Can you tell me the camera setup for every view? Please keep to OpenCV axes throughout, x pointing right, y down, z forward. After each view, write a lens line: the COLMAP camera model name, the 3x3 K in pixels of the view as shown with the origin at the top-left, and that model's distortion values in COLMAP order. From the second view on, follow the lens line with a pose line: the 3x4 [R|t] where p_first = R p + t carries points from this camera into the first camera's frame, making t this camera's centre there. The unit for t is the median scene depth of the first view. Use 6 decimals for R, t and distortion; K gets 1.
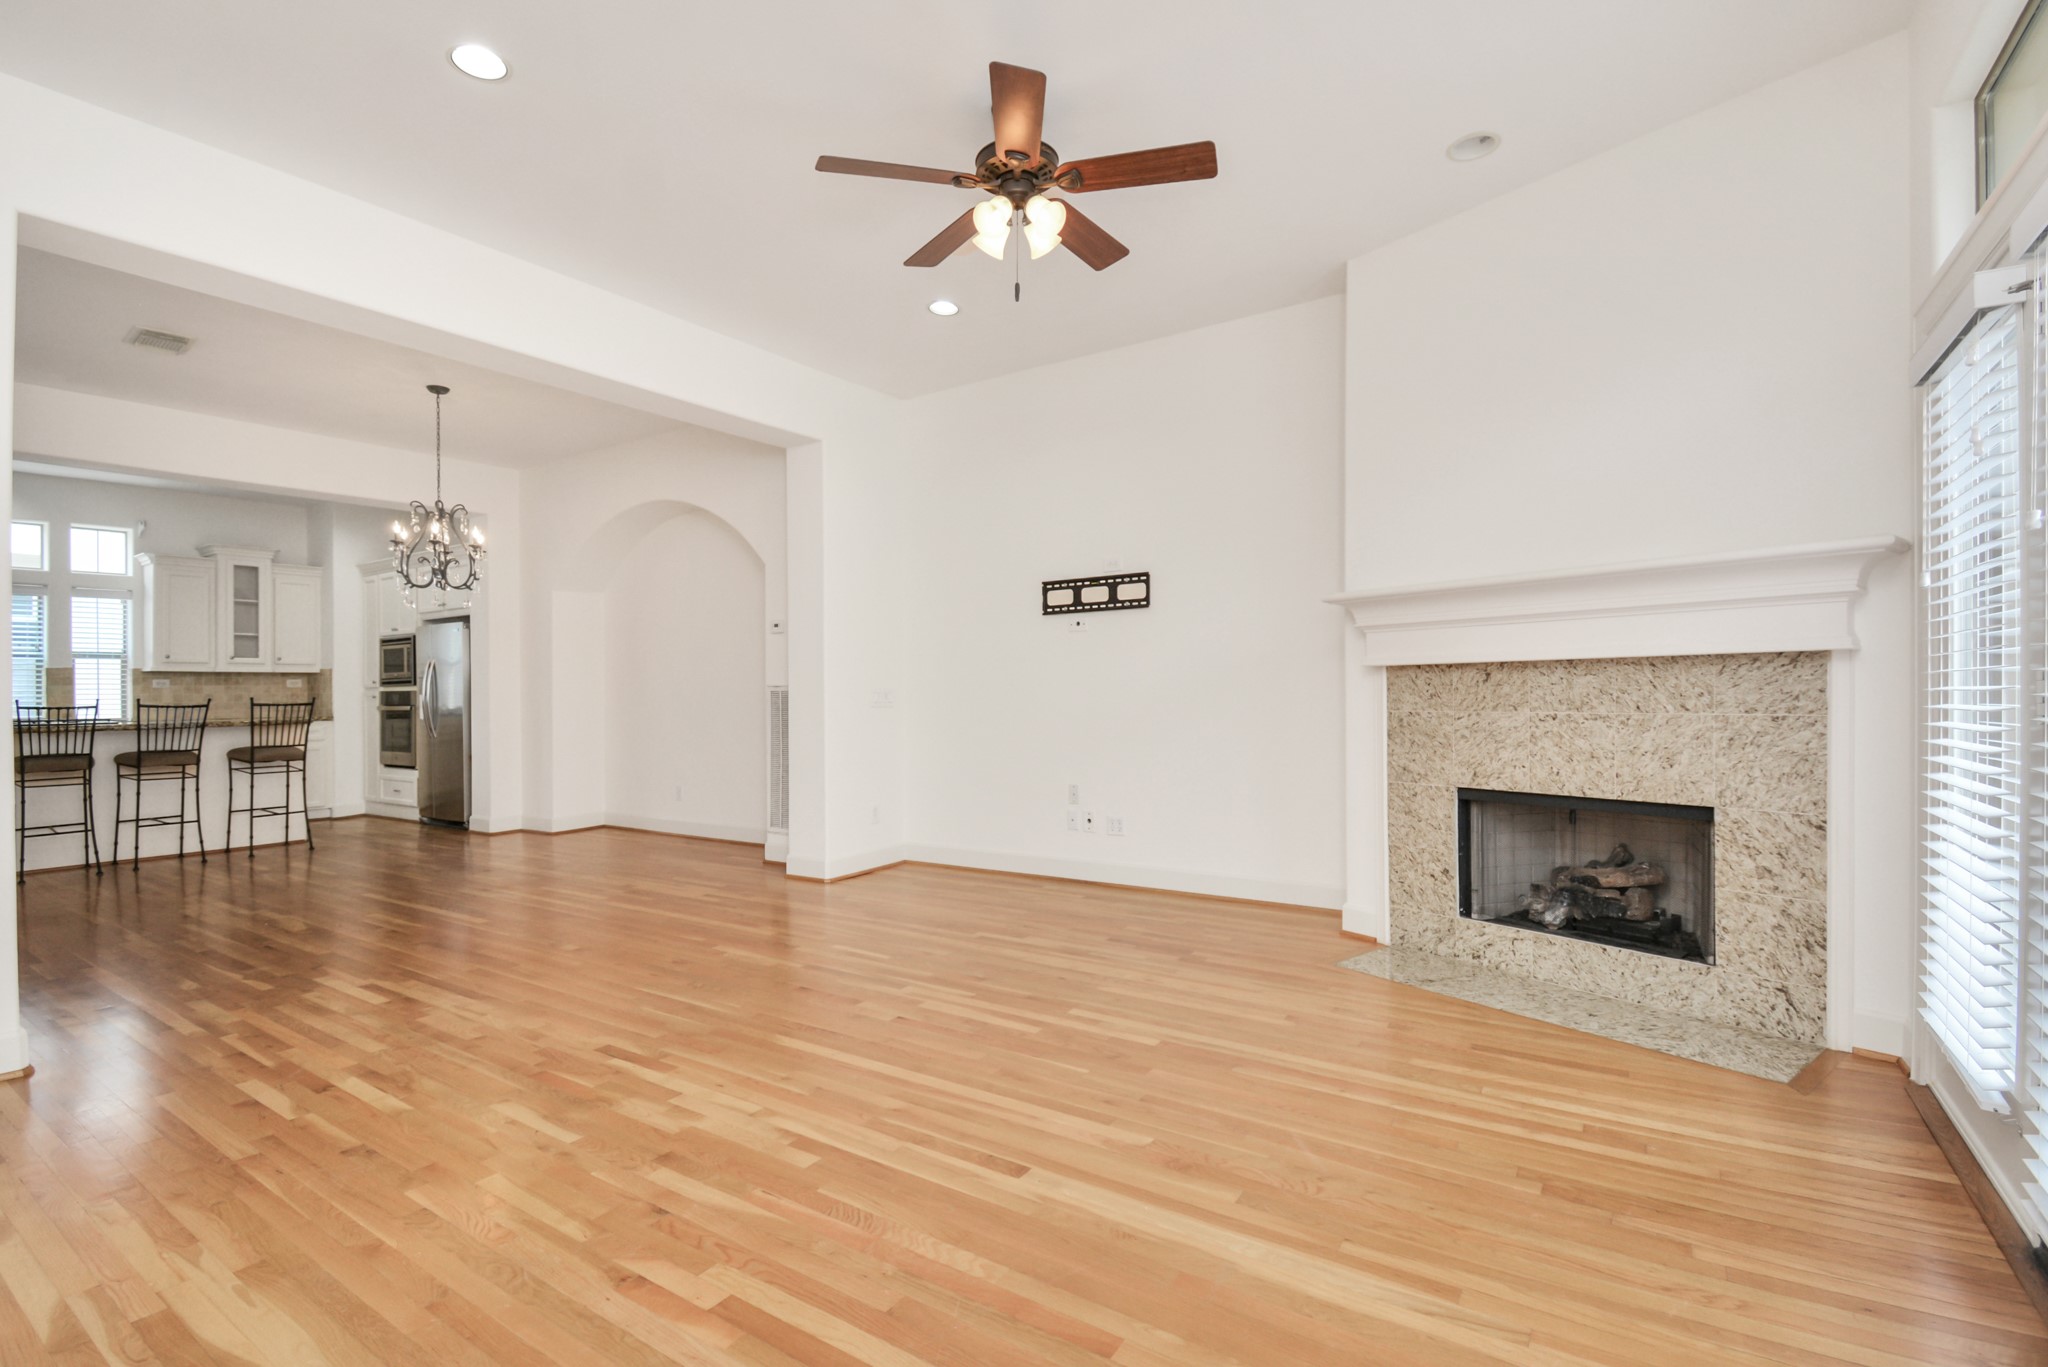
lens RADIAL K [[941.2, 0, 1026.6], [0, 941.2, 688.1], [0, 0, 1]] dist [0.005524, -0.014543]
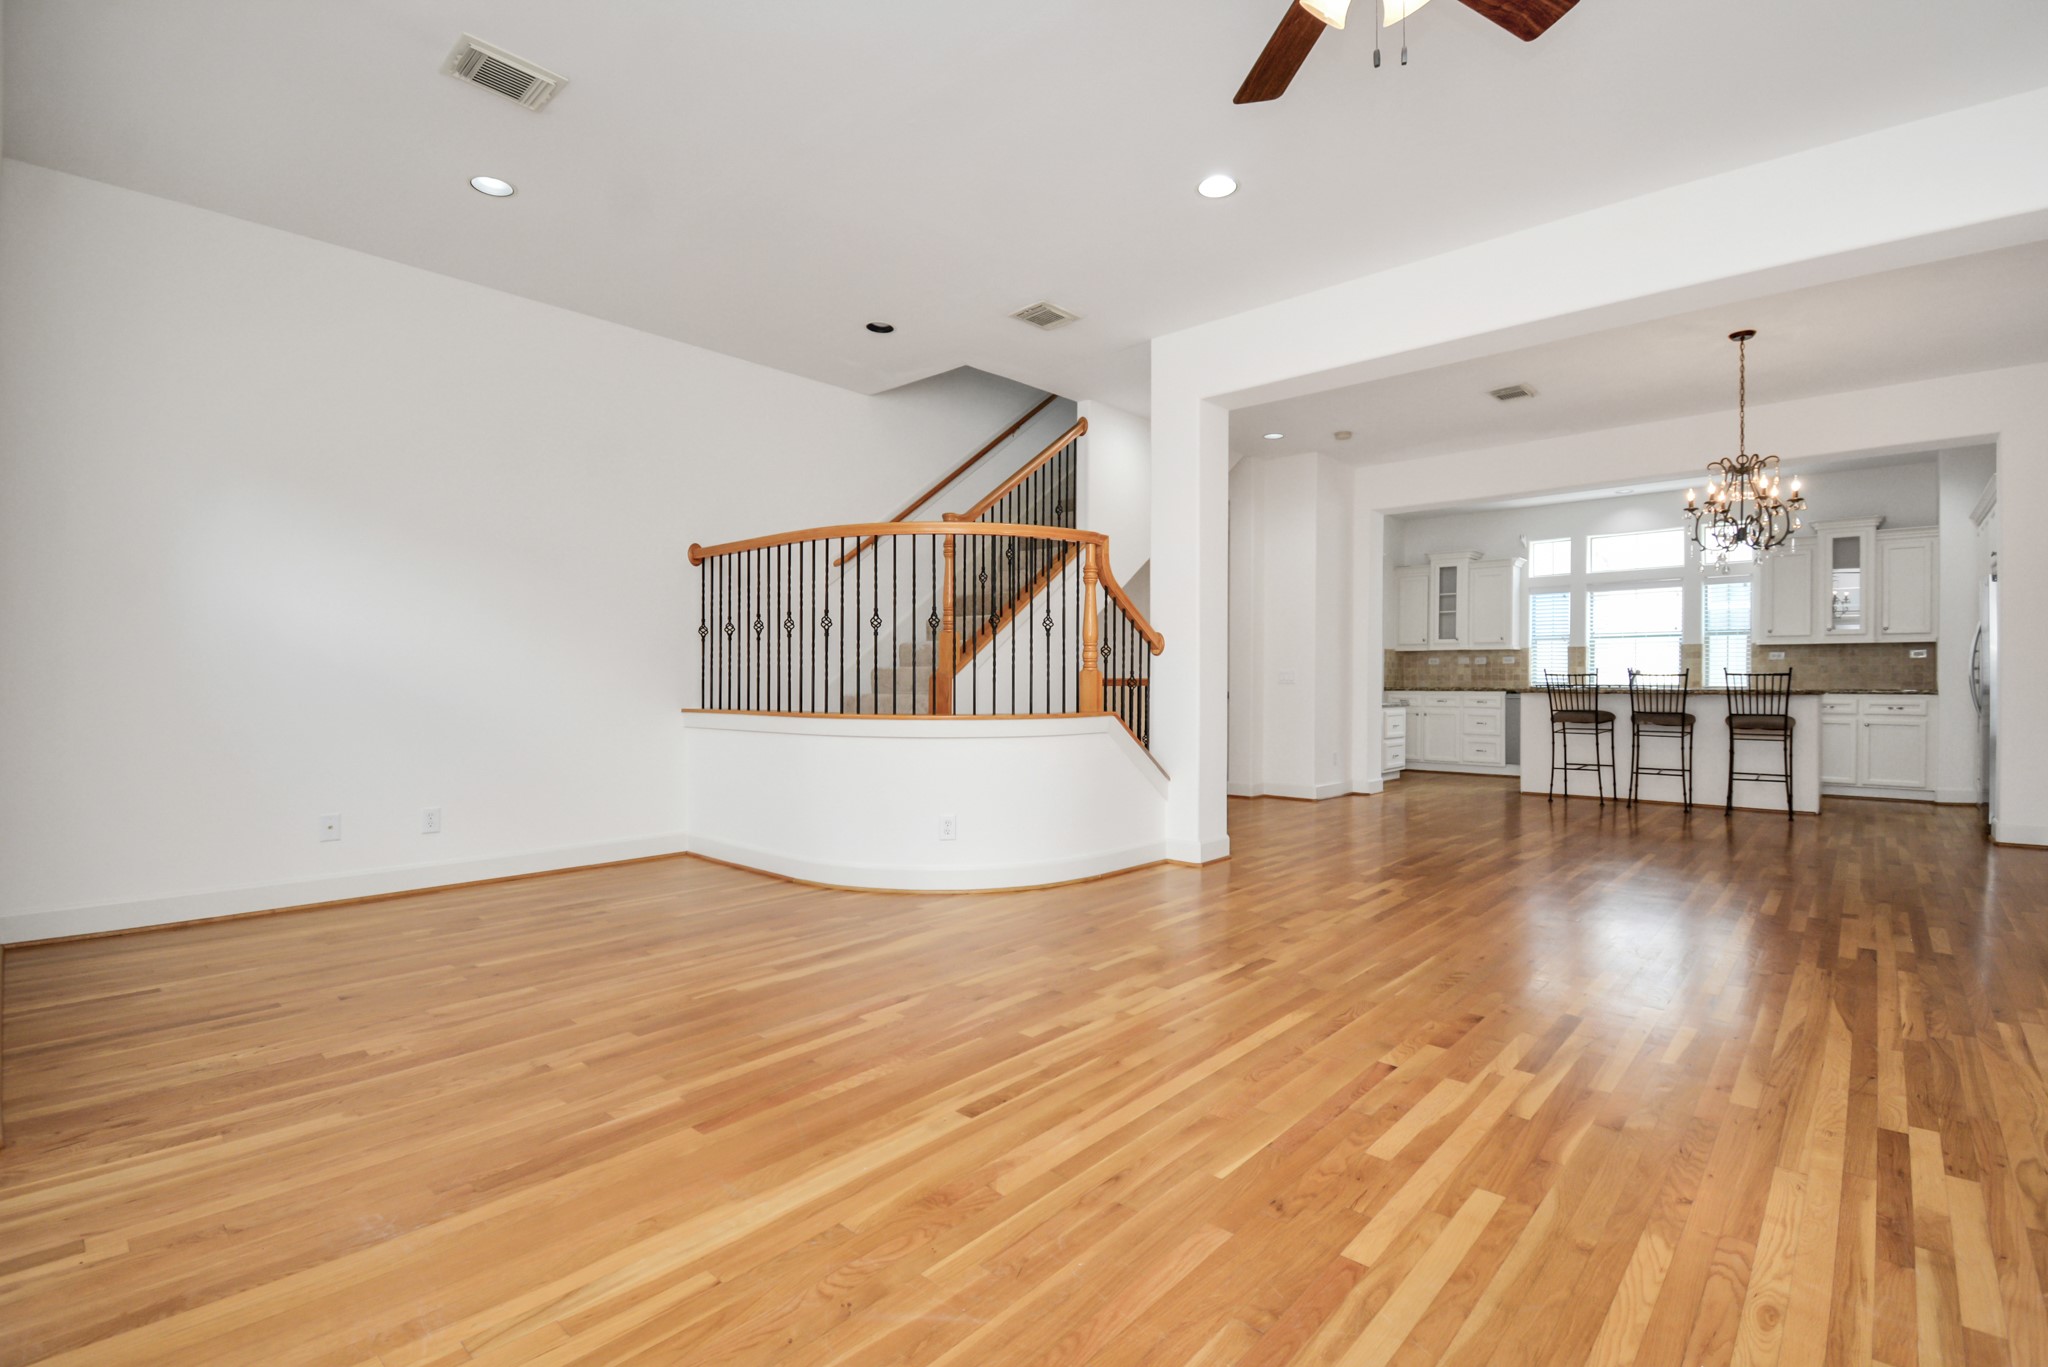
lens RADIAL K [[876.5, 0, 1022.7], [0, 876.5, 692.0], [0, 0, 1]] dist [-0.019188, -0.000520]
pose [[-0.155708, 0.025496, -0.987474, 0.504232], [0.010176, 0.999655, 0.024206, 0.010534], [0.987751, -0.006279, -0.155914, 0.646799]]
